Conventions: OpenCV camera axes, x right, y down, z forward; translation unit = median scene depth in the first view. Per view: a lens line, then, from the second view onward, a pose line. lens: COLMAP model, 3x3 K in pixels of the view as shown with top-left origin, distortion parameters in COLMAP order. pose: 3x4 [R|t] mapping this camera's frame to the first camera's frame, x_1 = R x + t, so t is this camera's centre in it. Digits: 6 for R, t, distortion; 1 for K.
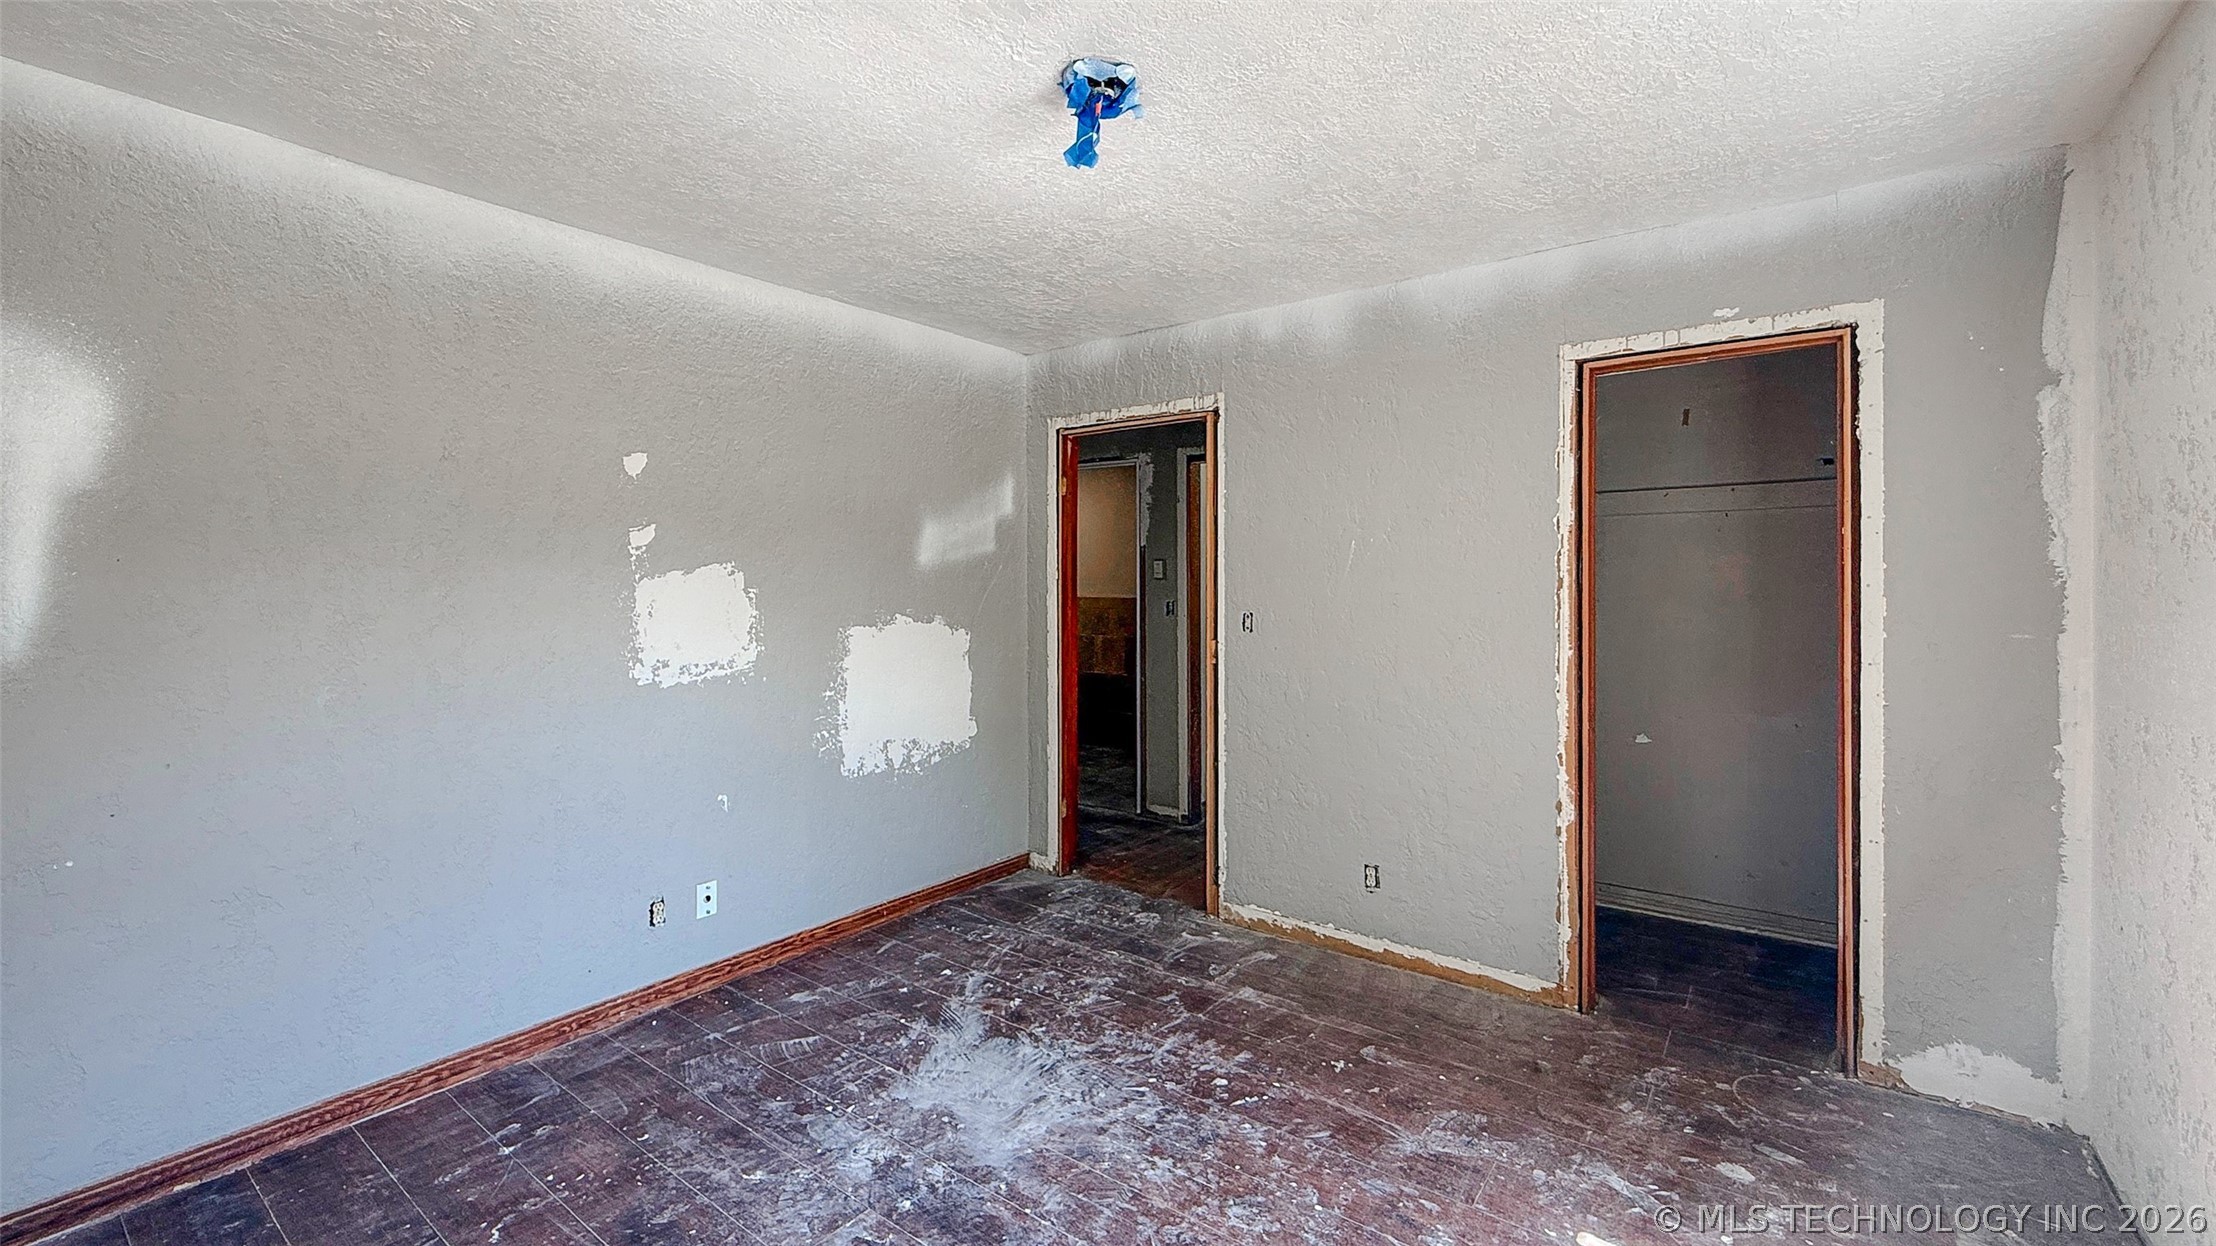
lens RADIAL K [[893.4, 0, 1104.4], [0, 893.4, 602.4], [0, 0, 1]] dist [0.000975, -0.000567]
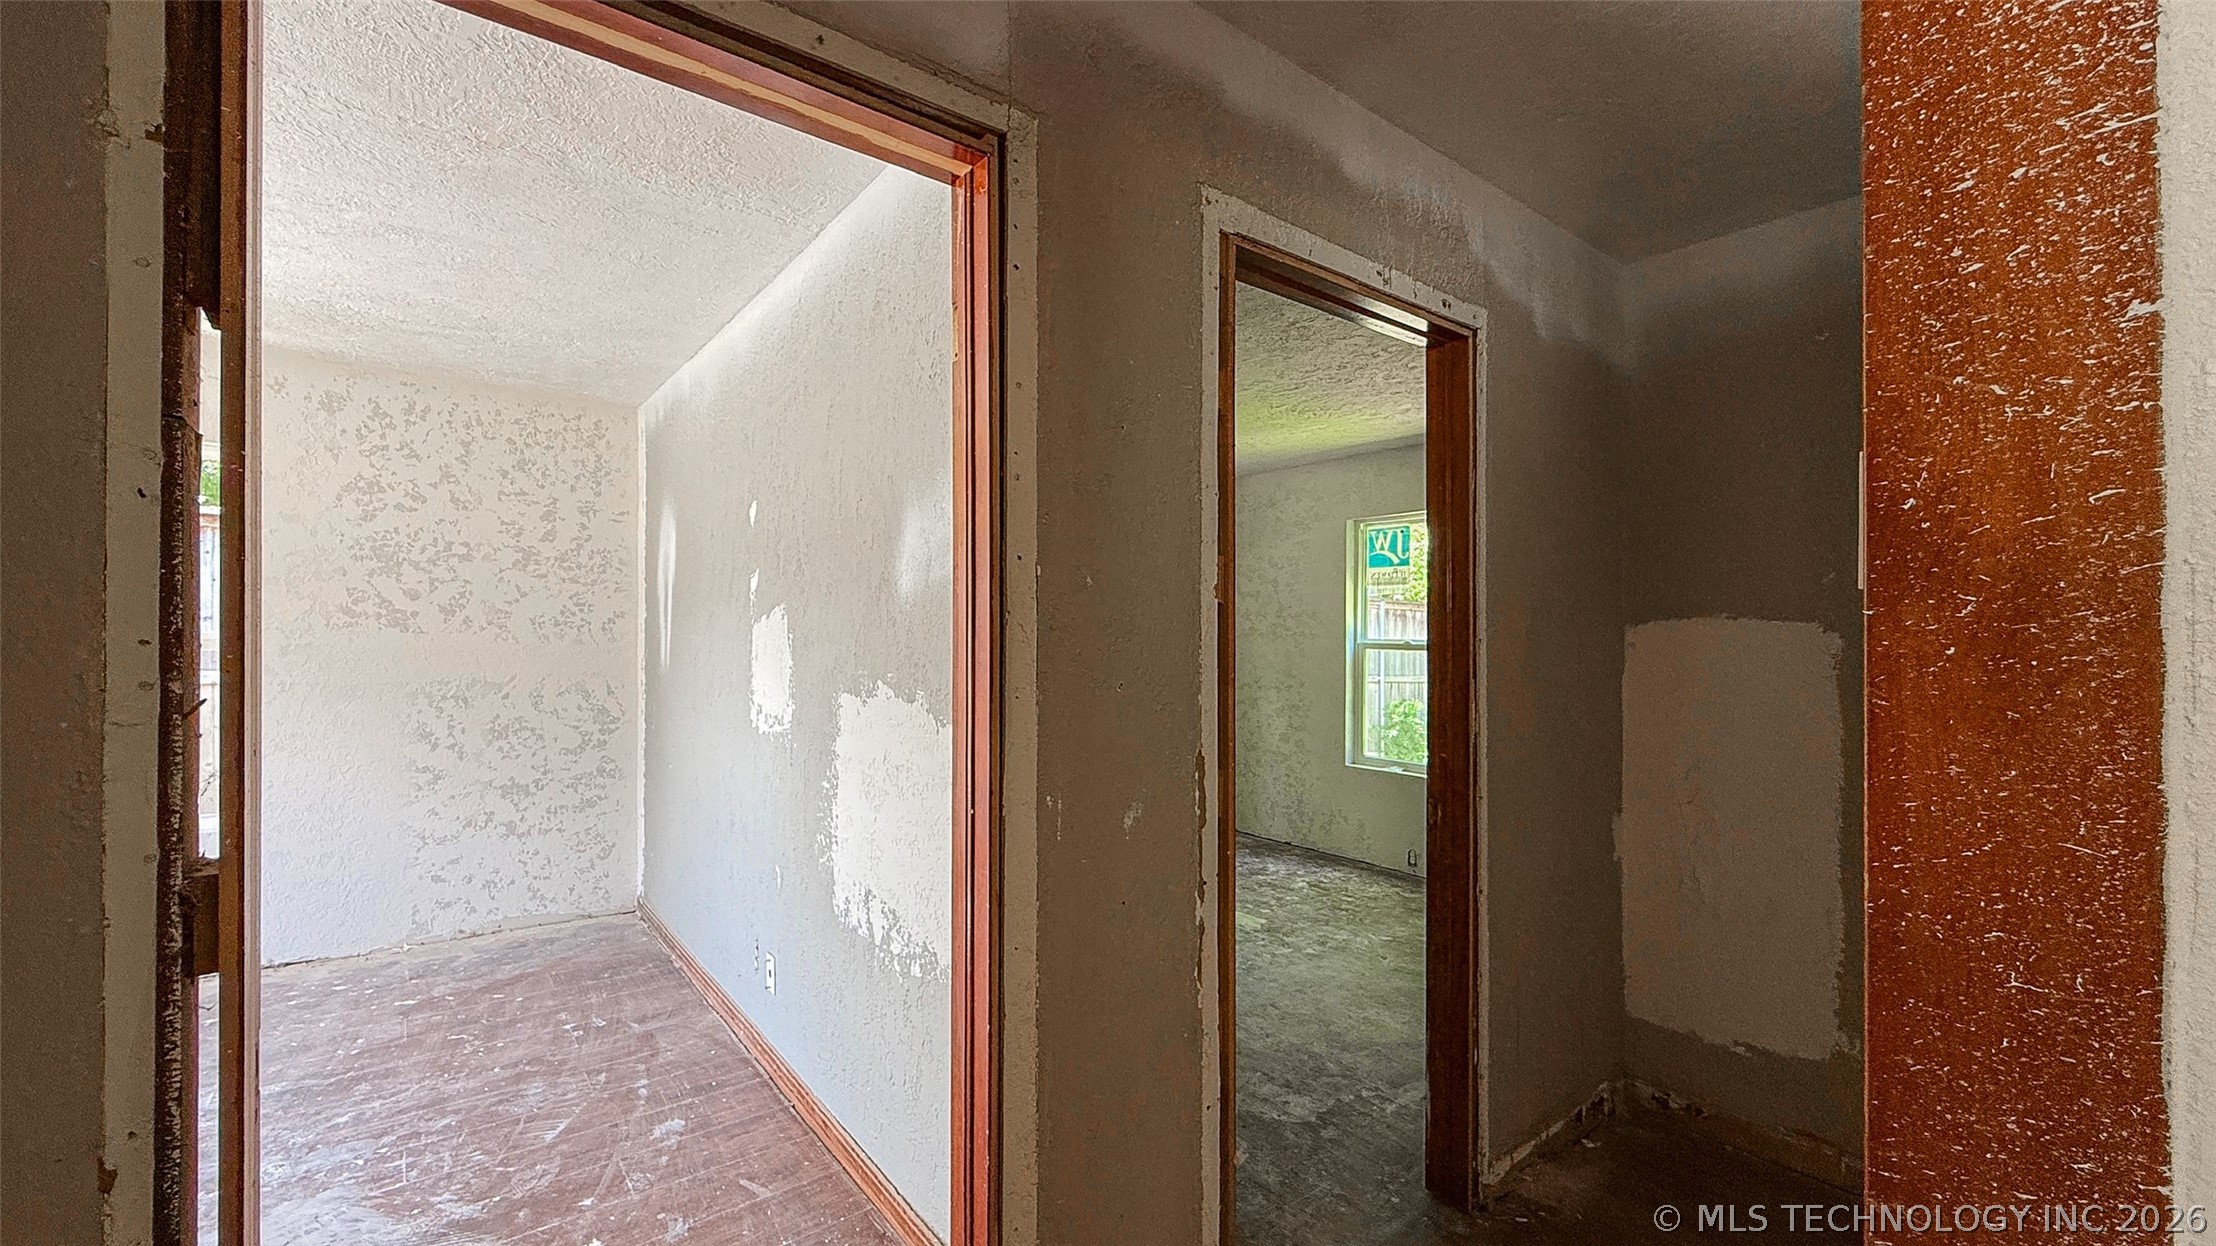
lens RADIAL K [[893.4, 0, 1110.5], [0, 893.4, 635.8], [0, 0, 1]] dist [0.000975, -0.000567]
pose [[-0.246452, 0.004430, -0.969145, 0.316775], [-0.021803, 0.999711, 0.010115, -0.027105], [0.968910, 0.023623, -0.246284, 1.388588]]
